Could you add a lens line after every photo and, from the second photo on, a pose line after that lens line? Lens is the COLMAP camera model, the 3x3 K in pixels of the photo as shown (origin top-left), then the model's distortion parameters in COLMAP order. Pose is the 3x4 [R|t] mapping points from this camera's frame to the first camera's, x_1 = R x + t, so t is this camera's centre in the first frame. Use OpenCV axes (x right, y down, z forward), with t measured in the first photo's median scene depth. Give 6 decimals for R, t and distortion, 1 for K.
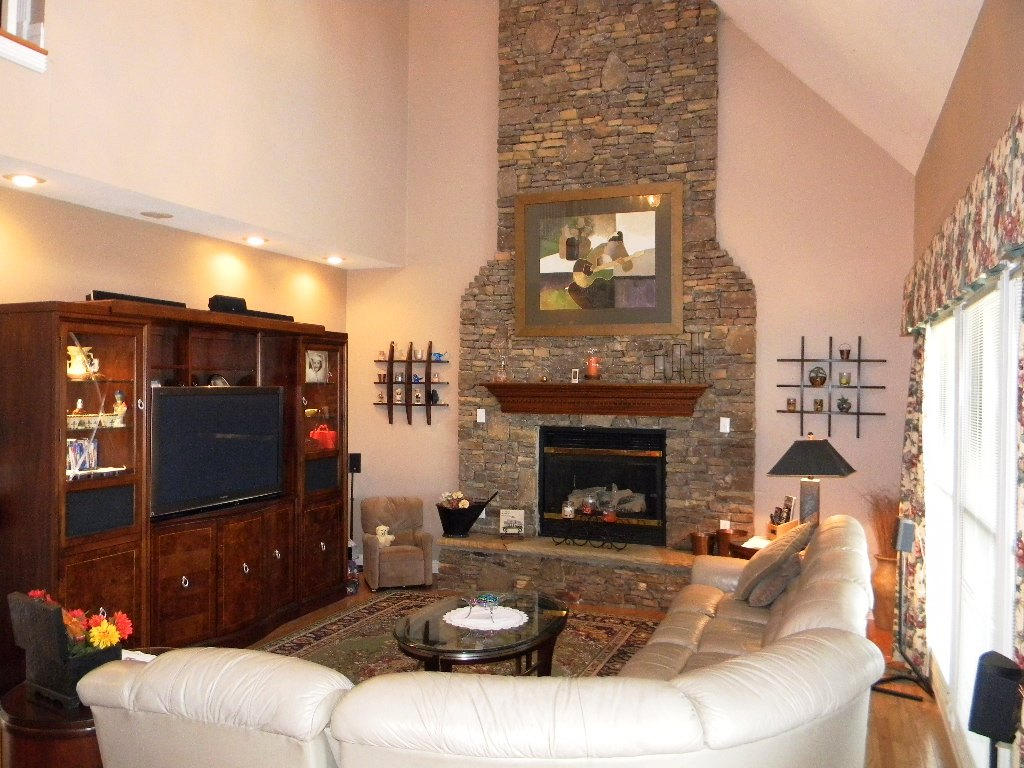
lens RADIAL K [[847.8, 0, 520.3], [0, 847.8, 379.4], [0, 0, 1]] dist [0.025044, -0.029718]
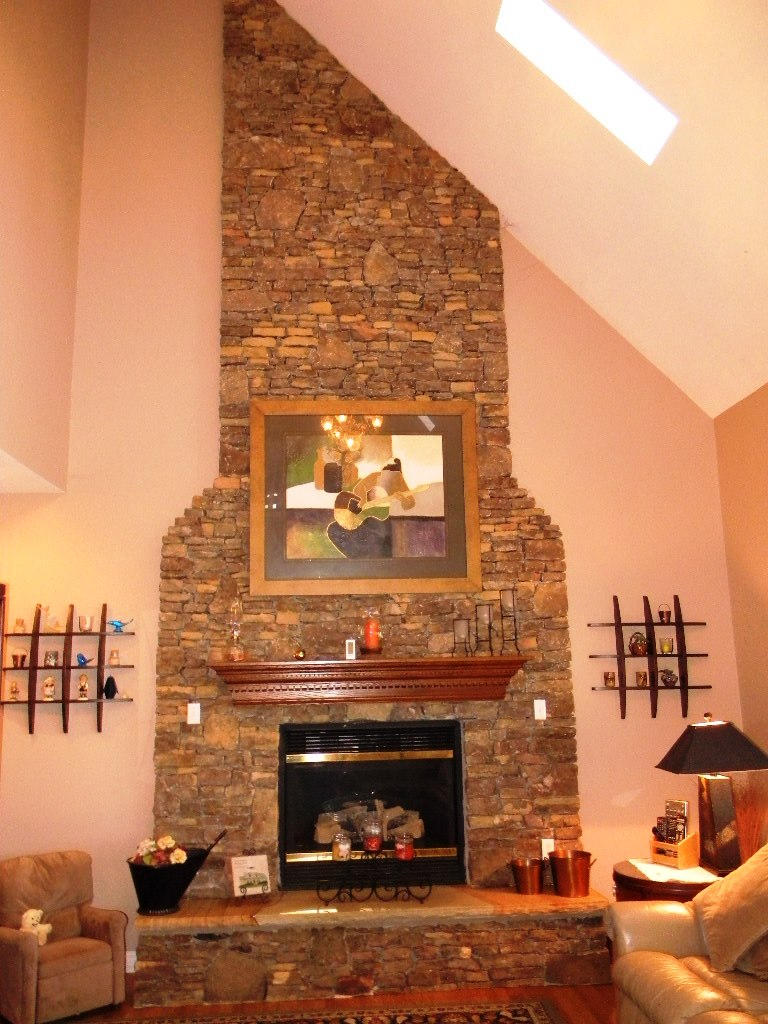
lens RADIAL K [[847.8, 0, 375.7], [0, 847.8, 513.9], [0, 0, 1]] dist [0.025044, -0.029718]
pose [[0.902490, 0.048328, 0.427991, -0.222694], [0.024890, 0.986173, -0.163842, 0.000637], [-0.429991, 0.158519, 0.888808, 0.326757]]
